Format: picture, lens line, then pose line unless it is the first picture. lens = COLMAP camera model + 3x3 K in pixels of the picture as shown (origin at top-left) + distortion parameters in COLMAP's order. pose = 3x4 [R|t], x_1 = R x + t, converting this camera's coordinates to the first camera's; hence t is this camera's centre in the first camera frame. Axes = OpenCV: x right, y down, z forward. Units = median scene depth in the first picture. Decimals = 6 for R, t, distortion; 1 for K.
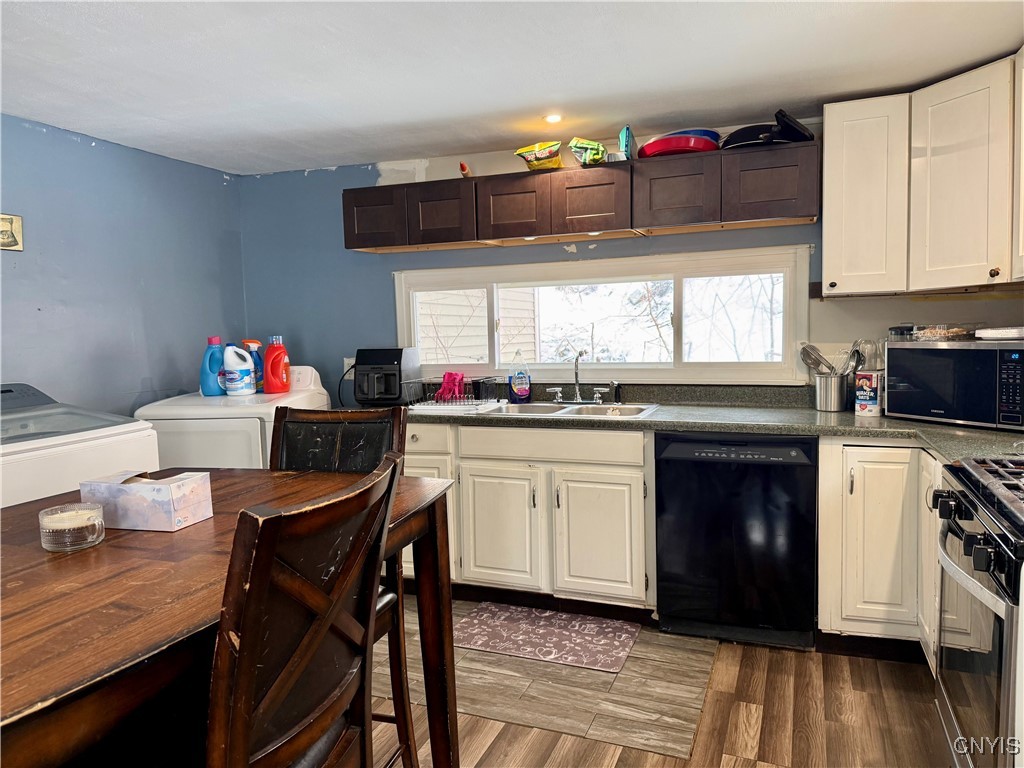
lens RADIAL K [[721.7, 0, 508.1], [0, 721.7, 388.4], [0, 0, 1]] dist [0.149970, -0.284078]
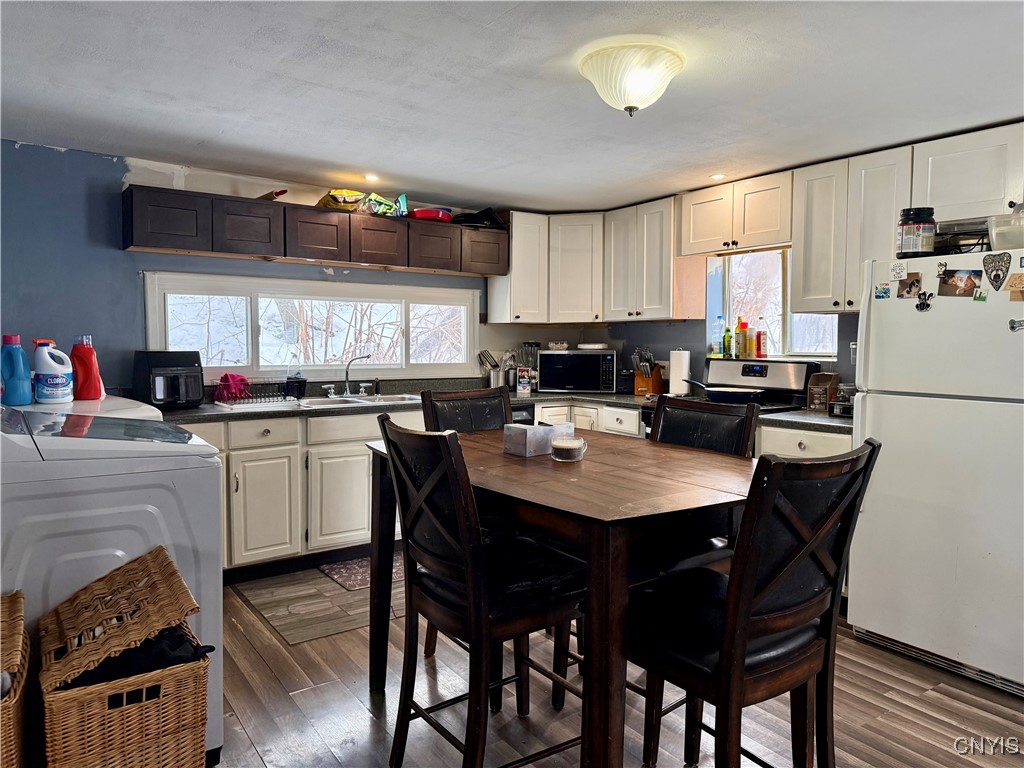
lens RADIAL K [[712.0, 0, 512.0], [0, 712.0, 384.0], [0, 0, 1]] dist [0.040985, -0.066884]
pose [[0.543015, -0.026130, 0.839317, -0.807310], [0.046269, 0.998928, 0.001164, 0.011060], [-0.838448, 0.038203, 0.543642, 0.094487]]
